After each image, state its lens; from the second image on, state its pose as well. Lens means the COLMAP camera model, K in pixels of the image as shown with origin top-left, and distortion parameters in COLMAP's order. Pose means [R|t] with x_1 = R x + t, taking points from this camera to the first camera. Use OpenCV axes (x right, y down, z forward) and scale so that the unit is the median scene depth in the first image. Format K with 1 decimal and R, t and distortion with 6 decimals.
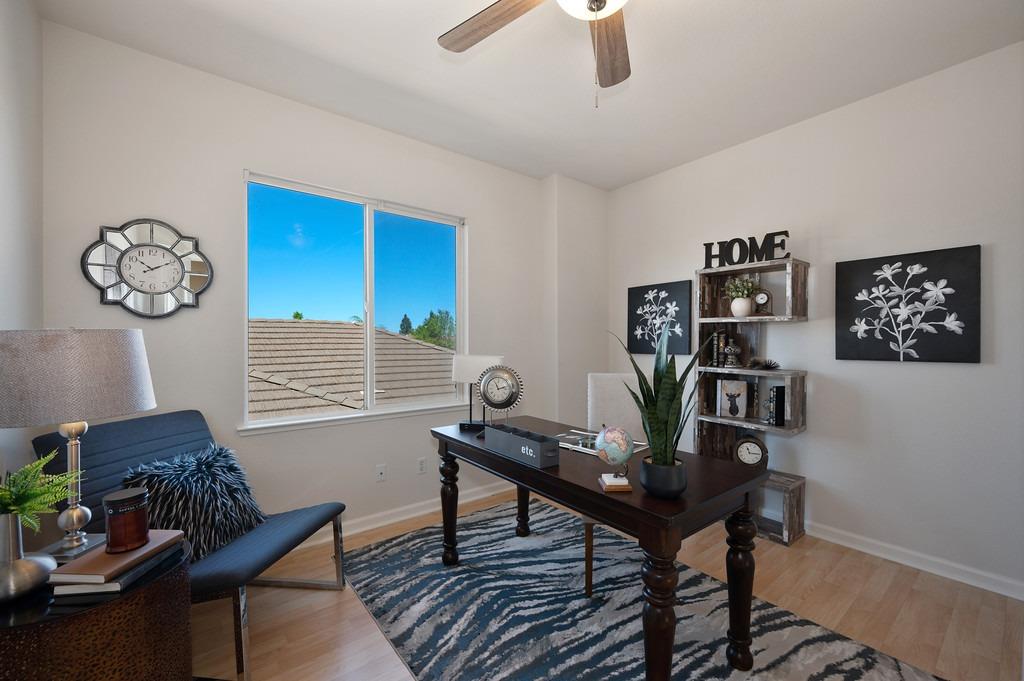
lens RADIAL K [[402.3, 0, 517.0], [0, 402.3, 346.8], [0, 0, 1]] dist [-0.002846, 0.000026]
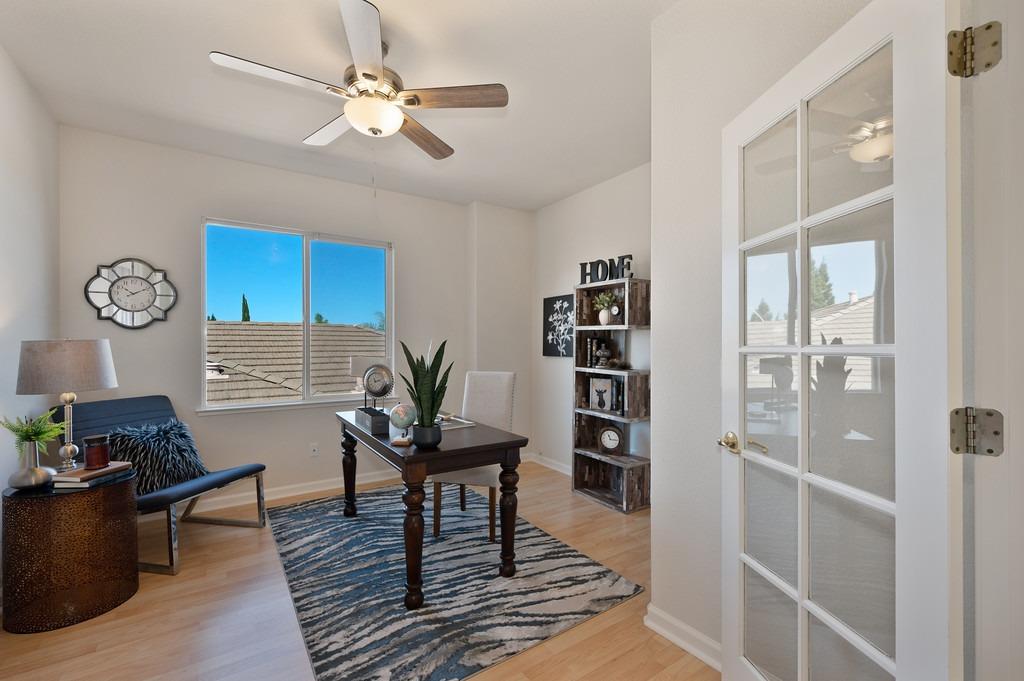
lens RADIAL K [[422.0, 0, 513.9], [0, 422.0, 349.9], [0, 0, 1]] dist [-0.002458, -0.000251]
pose [[0.997453, 0.002753, -0.071279, 0.459734], [-0.002629, 0.999995, 0.001835, -0.004113], [0.071283, -0.001643, 0.997455, -0.326782]]
